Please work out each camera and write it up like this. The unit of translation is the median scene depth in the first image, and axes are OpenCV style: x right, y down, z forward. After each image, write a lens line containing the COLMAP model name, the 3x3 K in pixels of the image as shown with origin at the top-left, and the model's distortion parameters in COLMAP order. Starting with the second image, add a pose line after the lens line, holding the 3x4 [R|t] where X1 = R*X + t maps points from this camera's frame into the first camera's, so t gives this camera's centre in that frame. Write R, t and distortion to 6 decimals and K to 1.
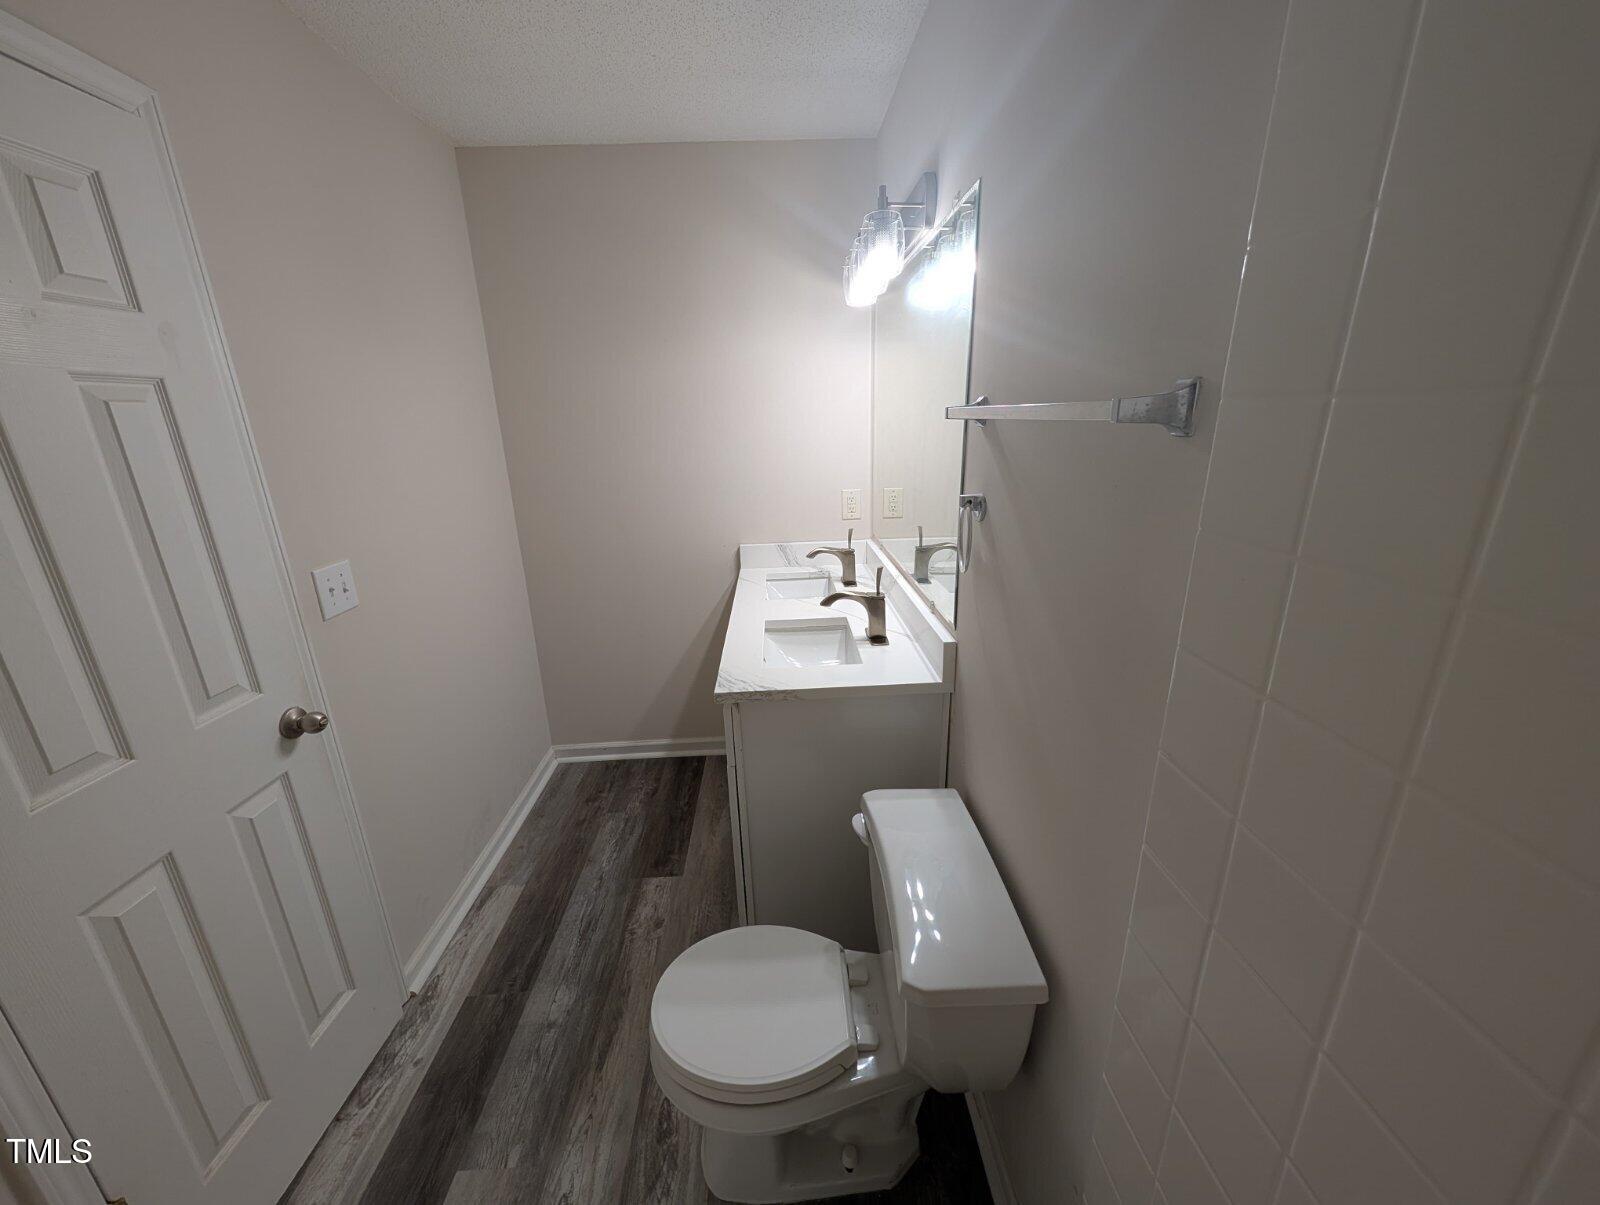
lens RADIAL K [[607.0, 0, 796.5], [0, 607.0, 602.1], [0, 0, 1]] dist [-0.000818, 0.000188]
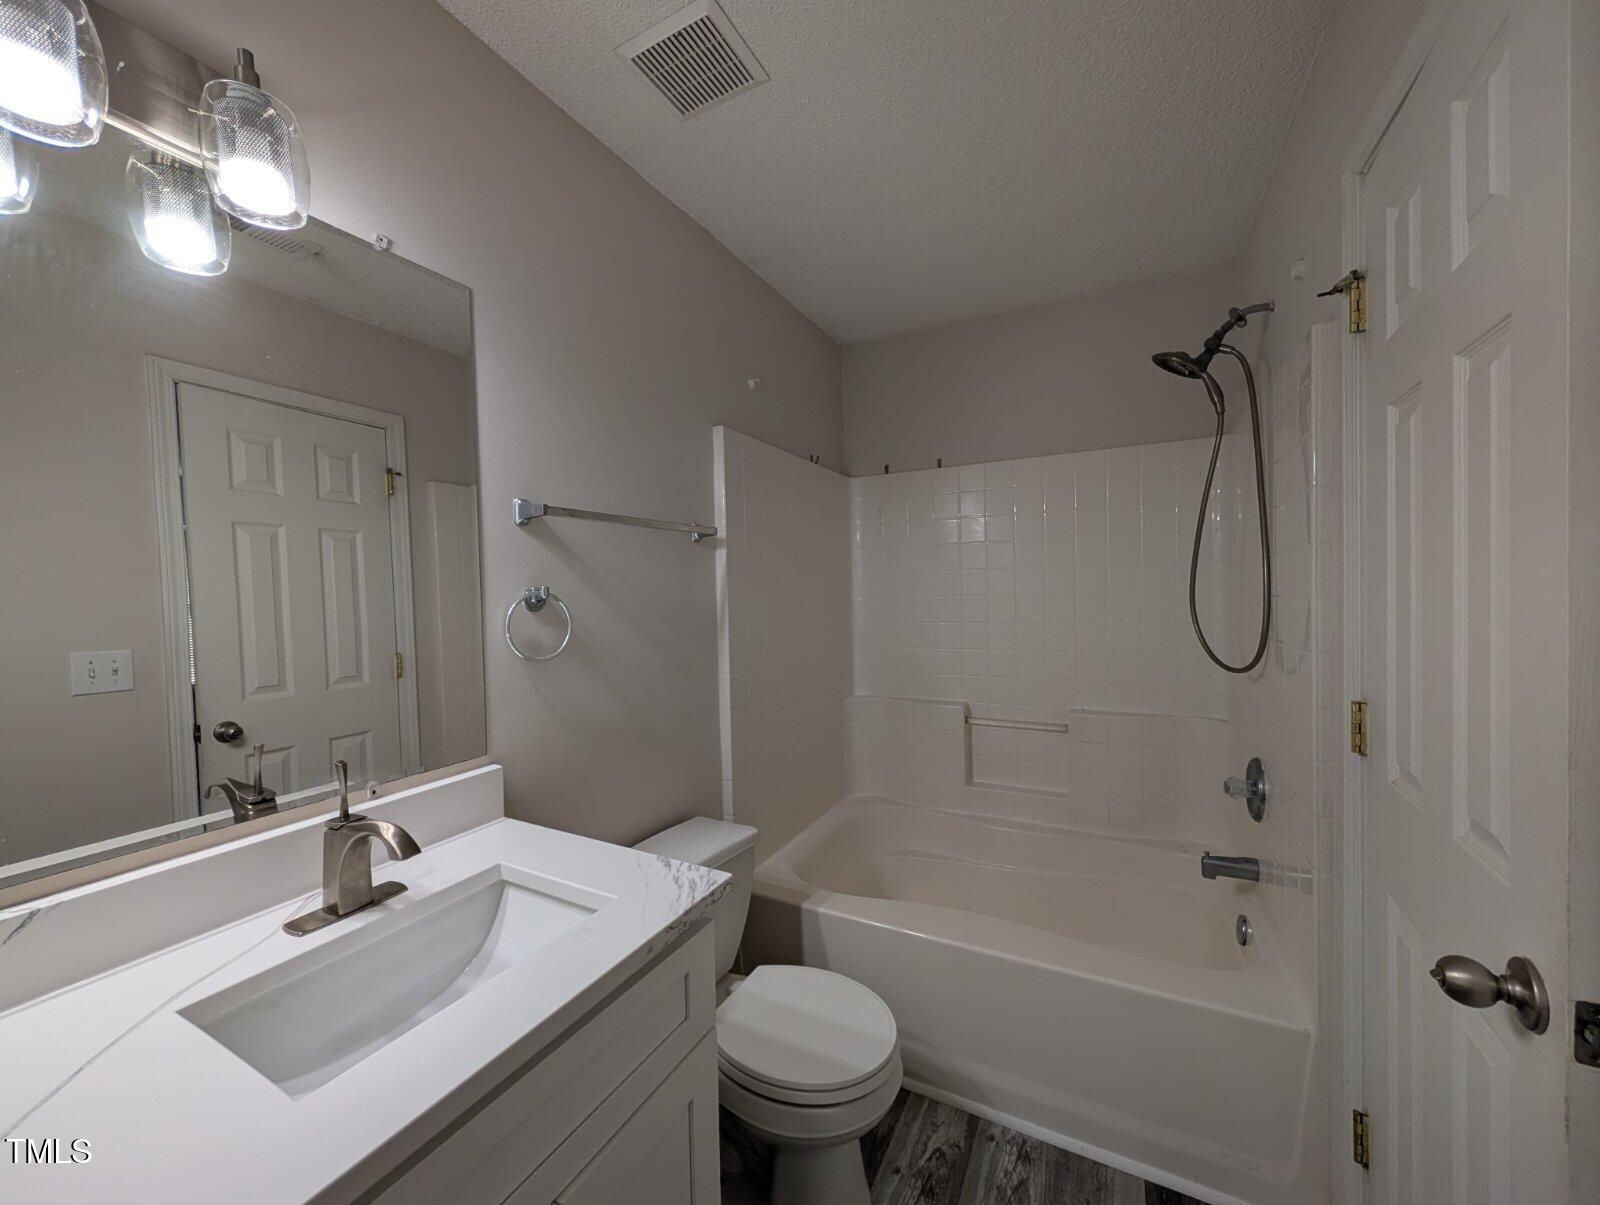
lens RADIAL K [[607.0, 0, 799.2], [0, 607.0, 602.5], [0, 0, 1]] dist [-0.000818, 0.000188]
pose [[-0.865871, 0.036910, 0.498904, -0.408091], [0.191844, 0.945529, 0.263003, -0.219682], [-0.462021, 0.323438, -0.825787, 1.073169]]
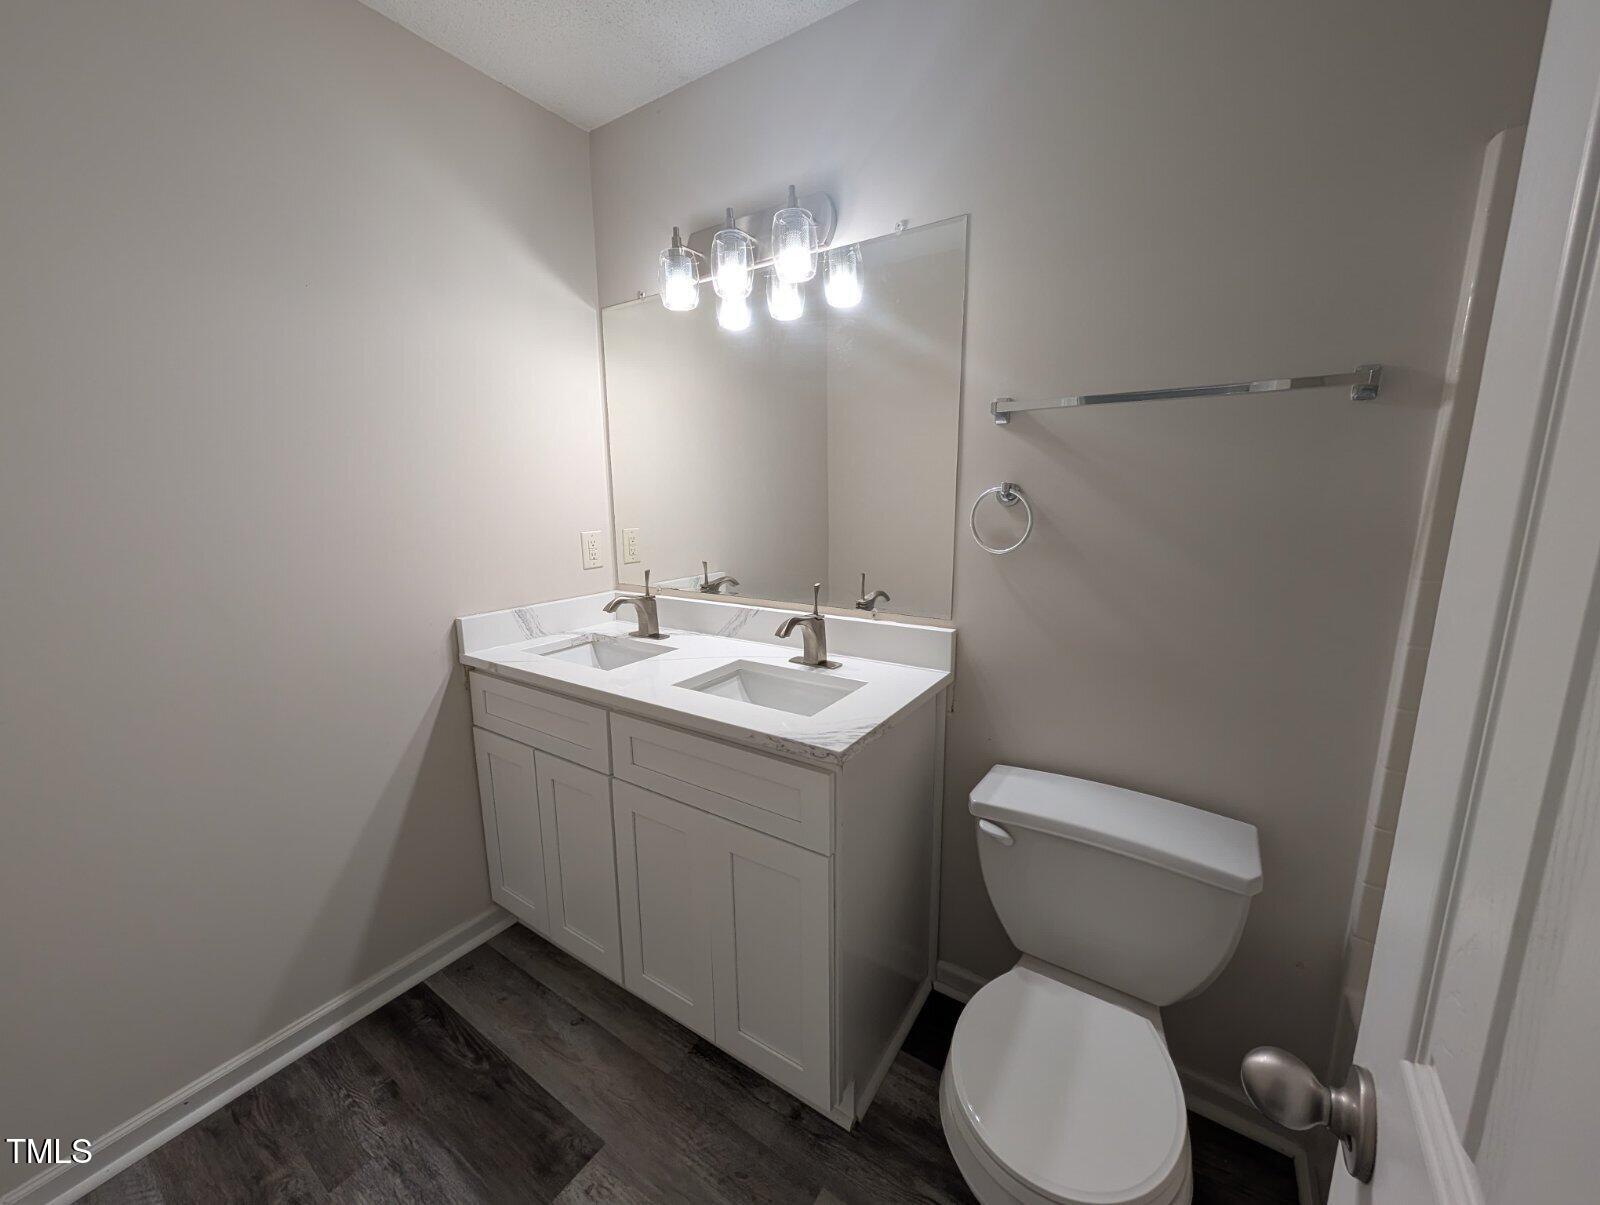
lens RADIAL K [[607.0, 0, 796.8], [0, 607.0, 602.6], [0, 0, 1]] dist [-0.000818, 0.000188]
pose [[0.584516, -0.122032, 0.802153, -0.553937], [0.230943, 0.972755, -0.020299, -0.017478], [-0.777821, 0.197117, 0.596774, 0.432213]]
